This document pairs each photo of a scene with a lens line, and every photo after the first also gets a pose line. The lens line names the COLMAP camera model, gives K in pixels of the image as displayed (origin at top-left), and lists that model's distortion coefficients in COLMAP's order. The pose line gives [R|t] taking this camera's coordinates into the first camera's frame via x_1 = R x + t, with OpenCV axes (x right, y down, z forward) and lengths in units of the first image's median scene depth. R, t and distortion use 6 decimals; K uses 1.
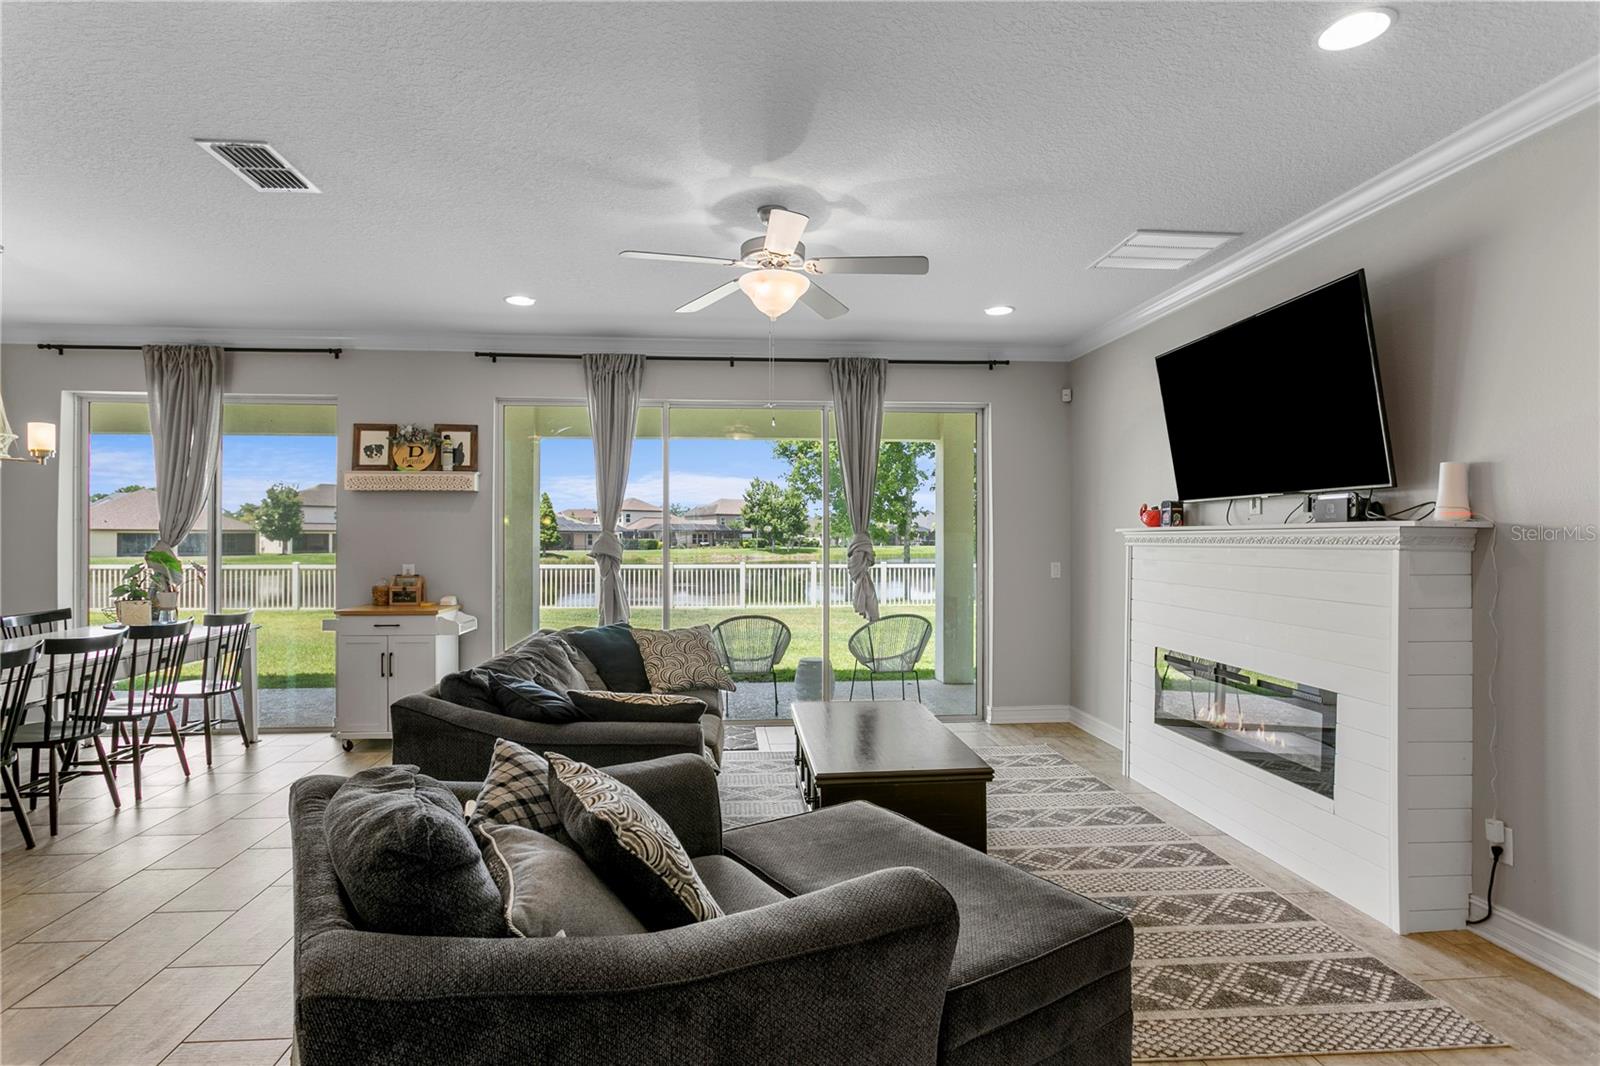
lens RADIAL K [[790.4, 0, 771.2], [0, 790.4, 535.5], [0, 0, 1]] dist [-0.002514, 0.001479]
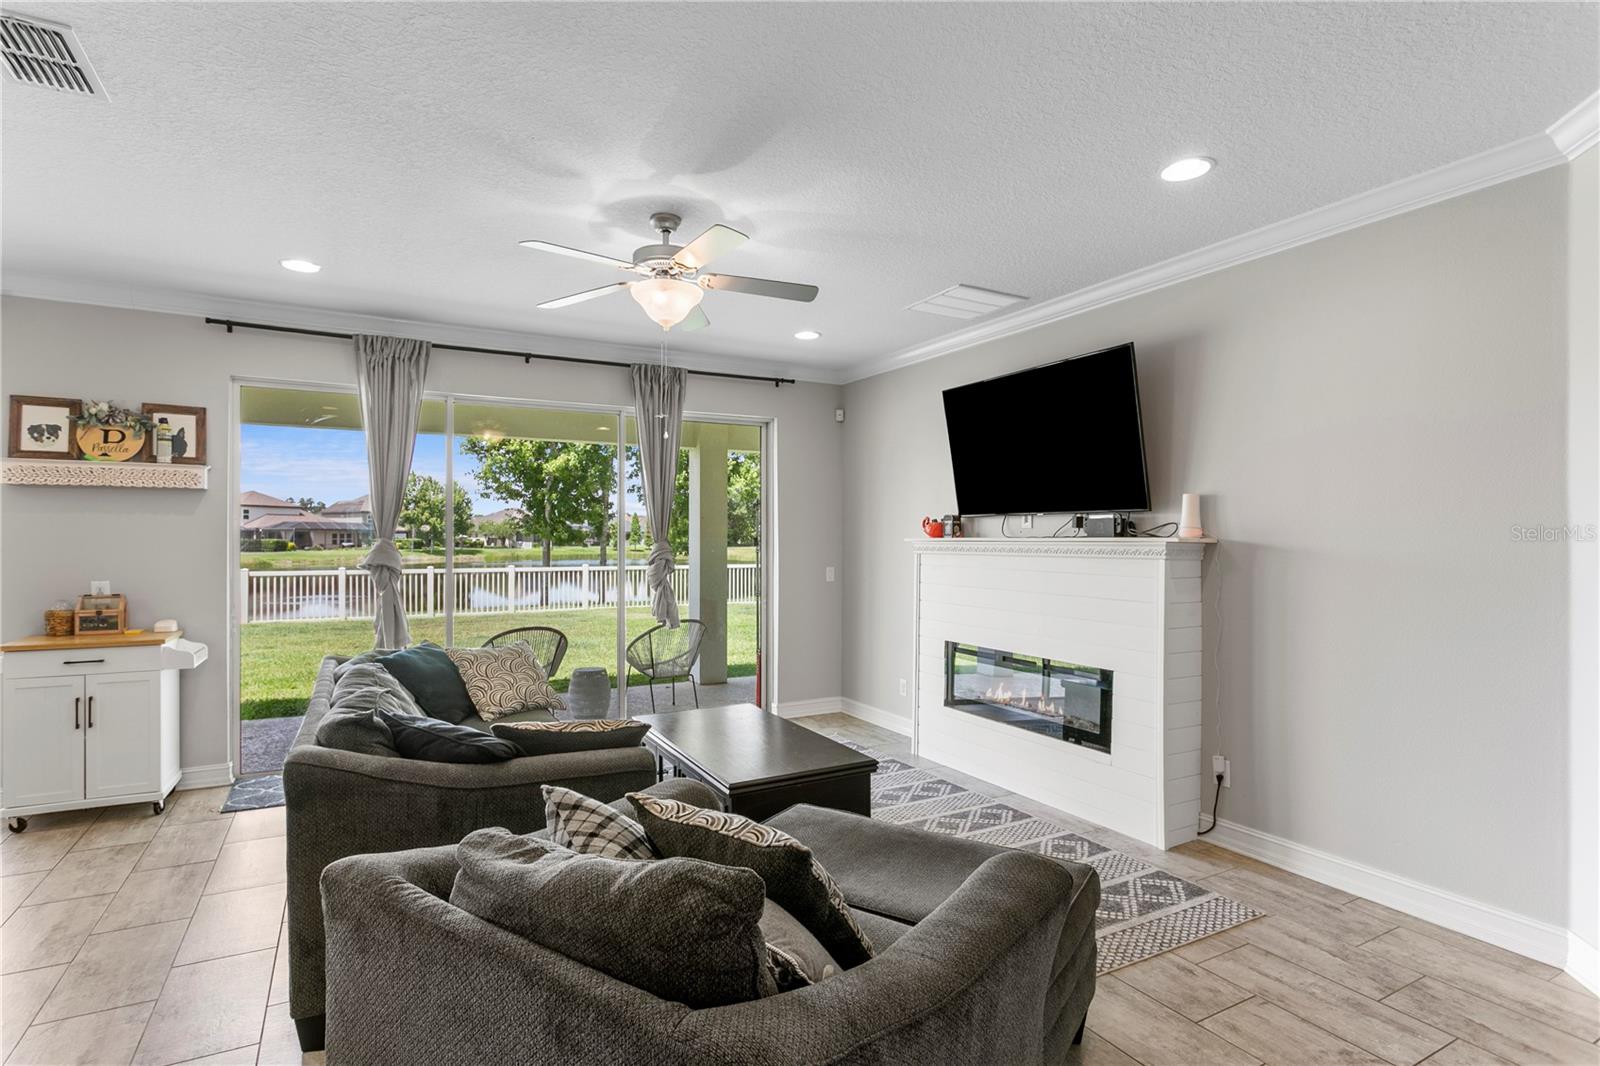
lens RADIAL K [[792.2, 0, 770.2], [0, 792.2, 537.7], [0, 0, 1]] dist [-0.014222, 0.007539]
pose [[0.916757, 0.001631, 0.399441, -0.209047], [-0.002603, 0.999995, 0.001892, -0.011912], [-0.399436, -0.002774, 0.916757, 0.033743]]
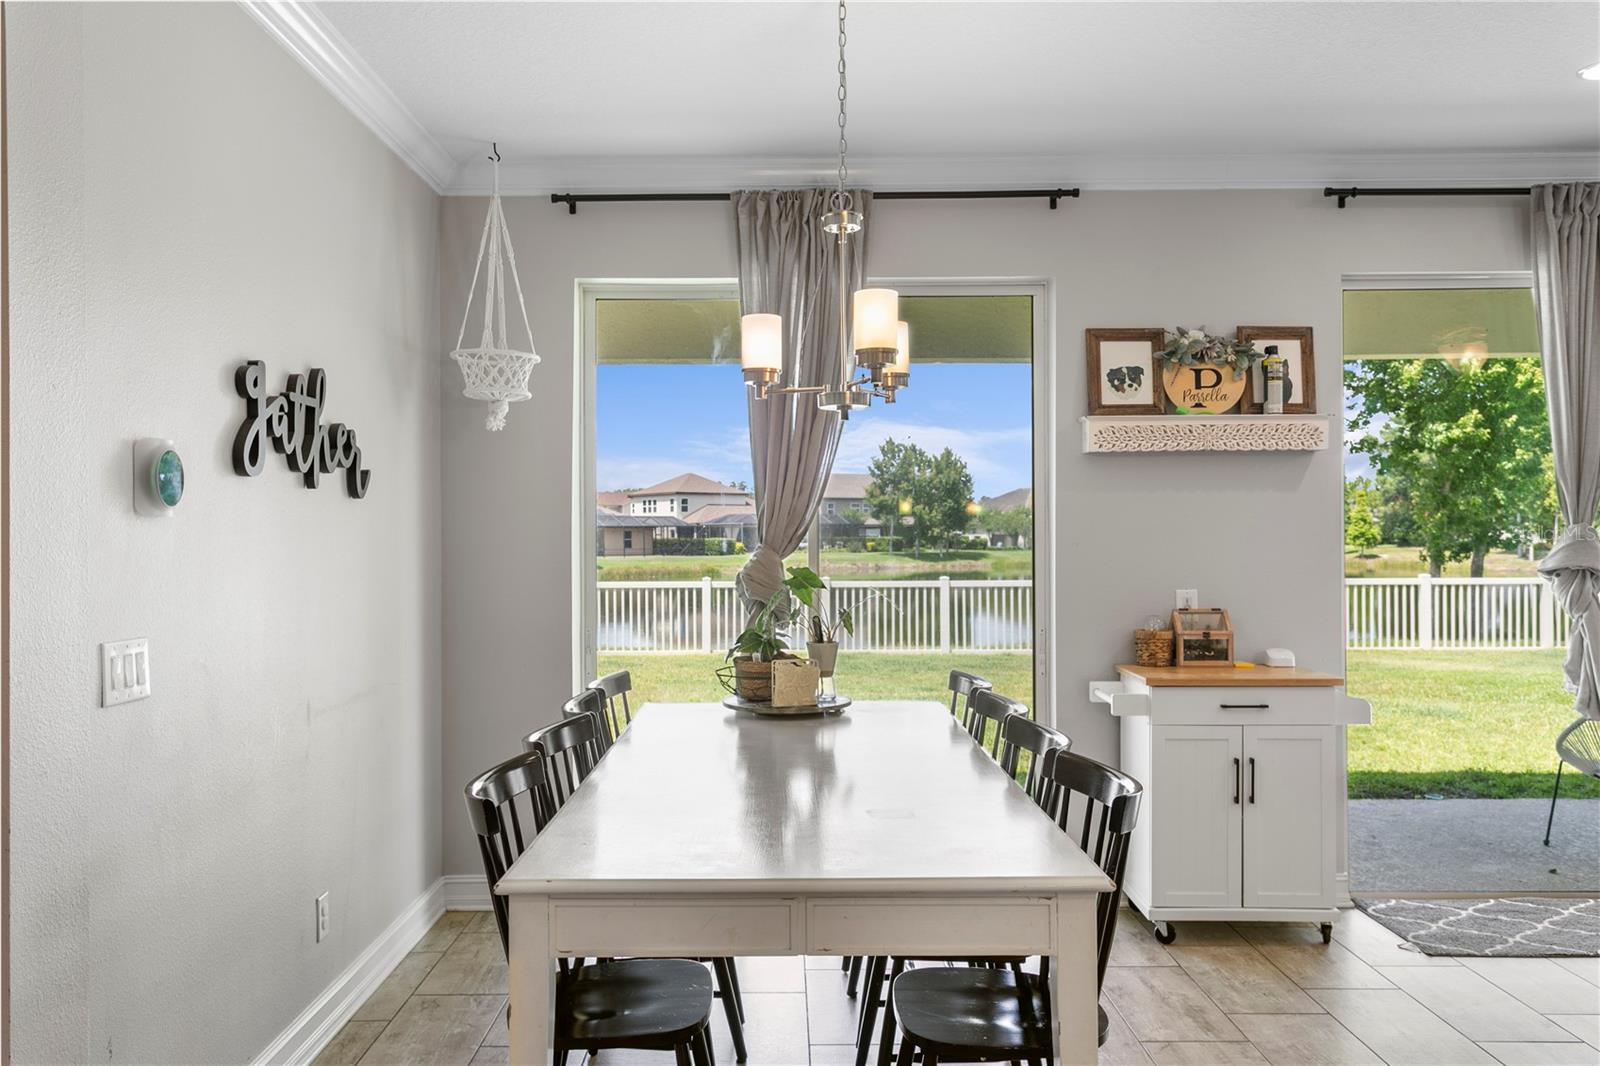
lens RADIAL K [[1266.1, 0, 800.0], [0, 1266.1, 533.0], [0, 0, 1]] dist [0.029776, -0.001742]
pose [[0.997248, -0.006915, -0.073817, -0.836883], [0.006989, 0.999975, 0.000747, -0.005182], [0.073810, -0.001261, 0.997272, 0.151995]]
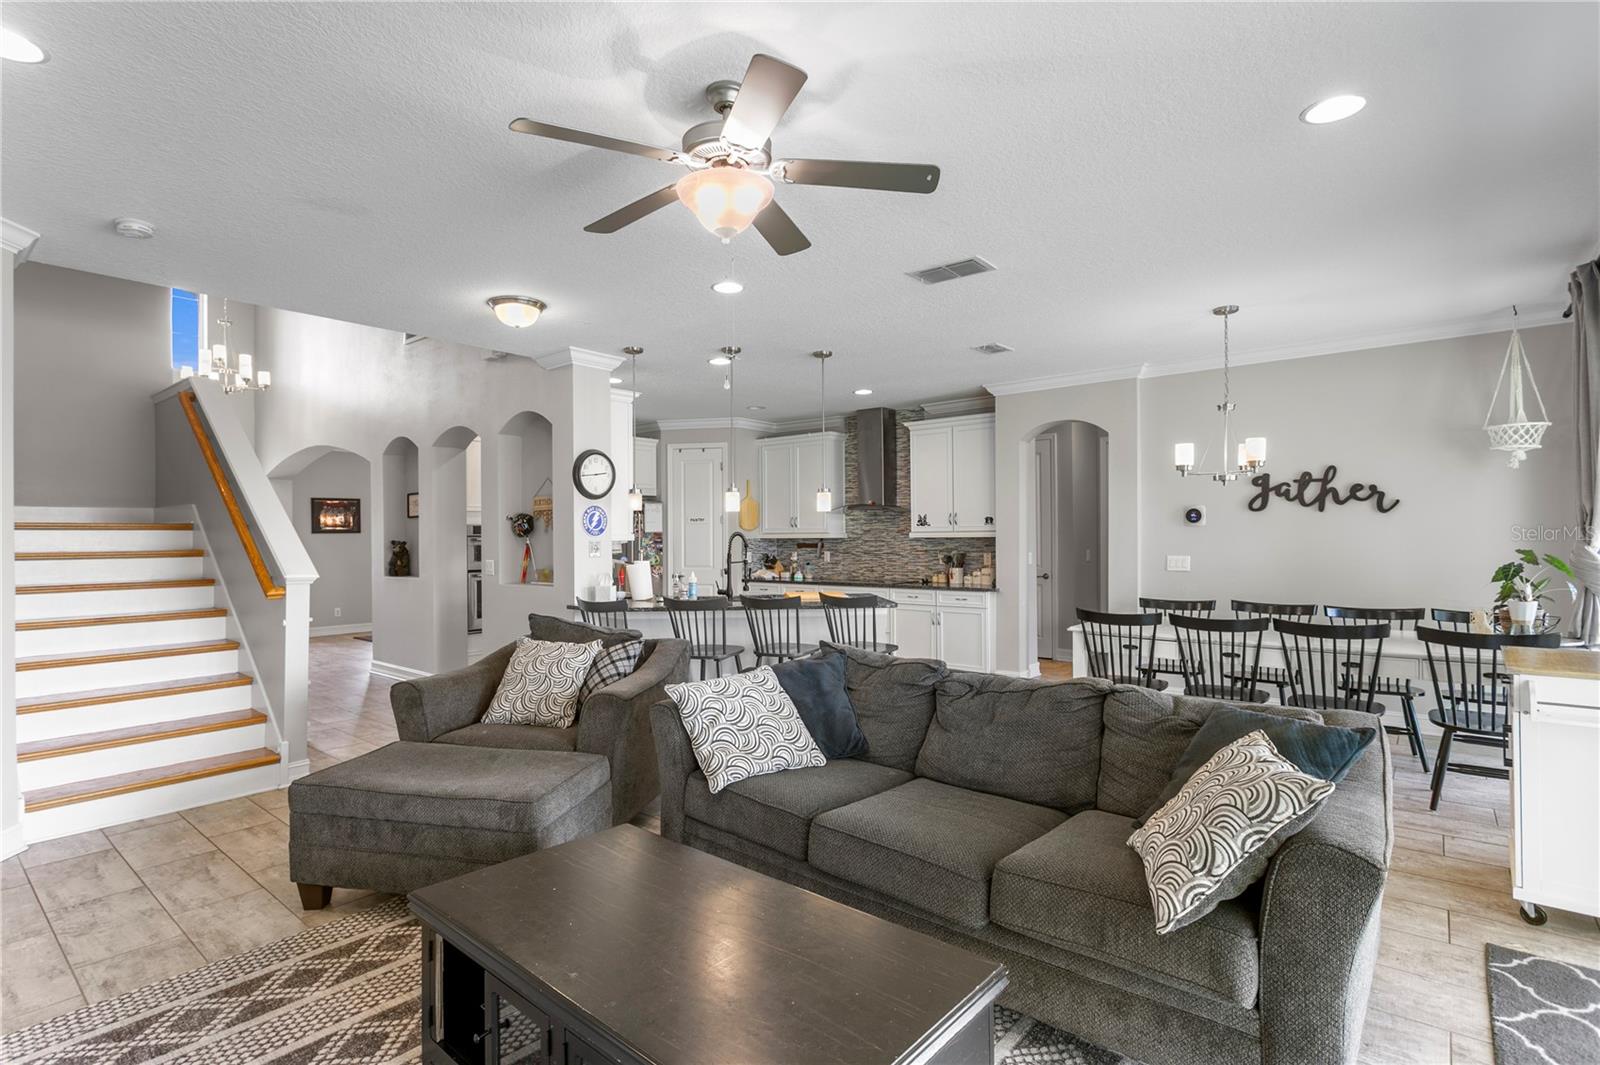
lens RADIAL K [[792.2, 0, 770.2], [0, 792.2, 537.2], [0, 0, 1]] dist [-0.014222, 0.007539]
pose [[-0.718957, 0.006923, -0.695020, 0.373941], [0.009999, 0.999950, -0.000383, 0.006554], [0.694983, -0.007225, -0.718990, 1.195250]]
